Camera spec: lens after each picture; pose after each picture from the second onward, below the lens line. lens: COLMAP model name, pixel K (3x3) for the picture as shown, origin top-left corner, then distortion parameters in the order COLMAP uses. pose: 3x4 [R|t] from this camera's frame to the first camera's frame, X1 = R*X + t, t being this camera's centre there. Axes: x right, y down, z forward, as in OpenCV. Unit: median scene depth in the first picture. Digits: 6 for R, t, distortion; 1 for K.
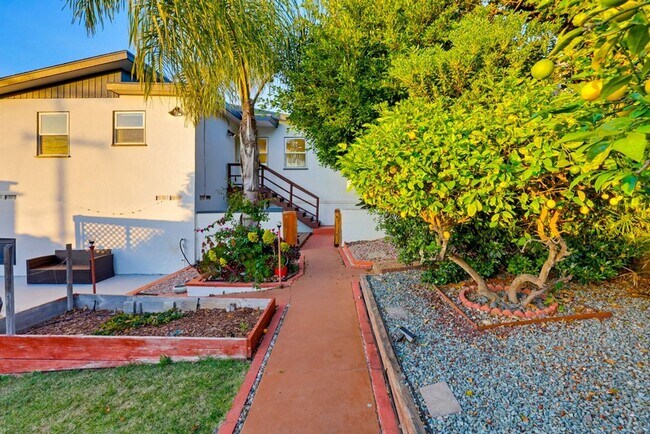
lens RADIAL K [[306.2, 0, 332.2], [0, 306.2, 197.8], [0, 0, 1]] dist [-0.000278, -0.000456]
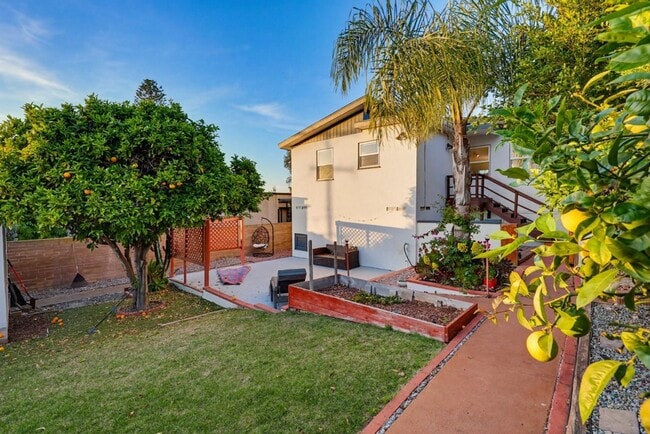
lens RADIAL K [[306.2, 0, 327.8], [0, 306.2, 214.1], [0, 0, 1]] dist [-0.000278, -0.000456]
pose [[0.751528, 0.016185, -0.659503, 0.093687], [0.005832, 0.999497, 0.031174, -0.026270], [0.659676, -0.027275, 0.751055, -0.133337]]
